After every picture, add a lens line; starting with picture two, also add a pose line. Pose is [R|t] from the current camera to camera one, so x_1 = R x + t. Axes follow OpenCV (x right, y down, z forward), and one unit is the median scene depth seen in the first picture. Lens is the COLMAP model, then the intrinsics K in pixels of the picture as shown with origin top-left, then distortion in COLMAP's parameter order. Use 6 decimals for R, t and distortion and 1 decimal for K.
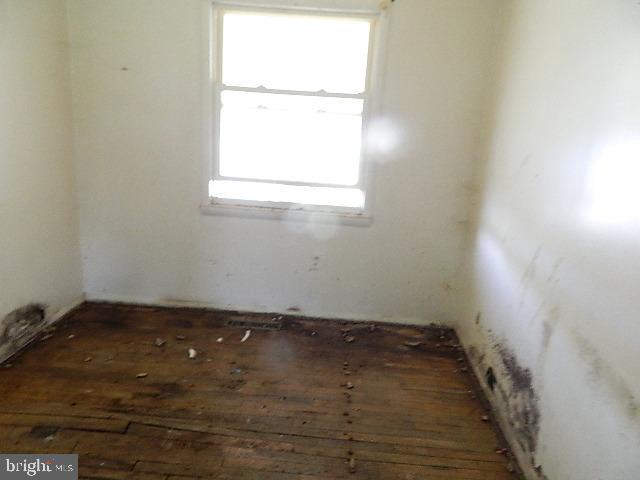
lens RADIAL K [[483.7, 0, 320.0], [0, 483.7, 240.0], [0, 0, 1]] dist [0.018862, -0.000946]
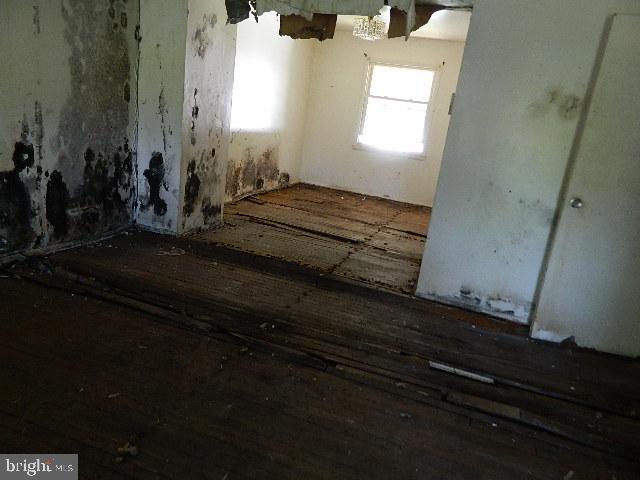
lens RADIAL K [[483.7, 0, 320.0], [0, 483.7, 240.0], [0, 0, 1]] dist [0.018862, -0.000946]
pose [[0.954606, 0.137136, -0.264427, 0.285501], [-0.143240, 0.989681, -0.003844, 0.416696], [0.261171, 0.041546, 0.964398, -1.288466]]
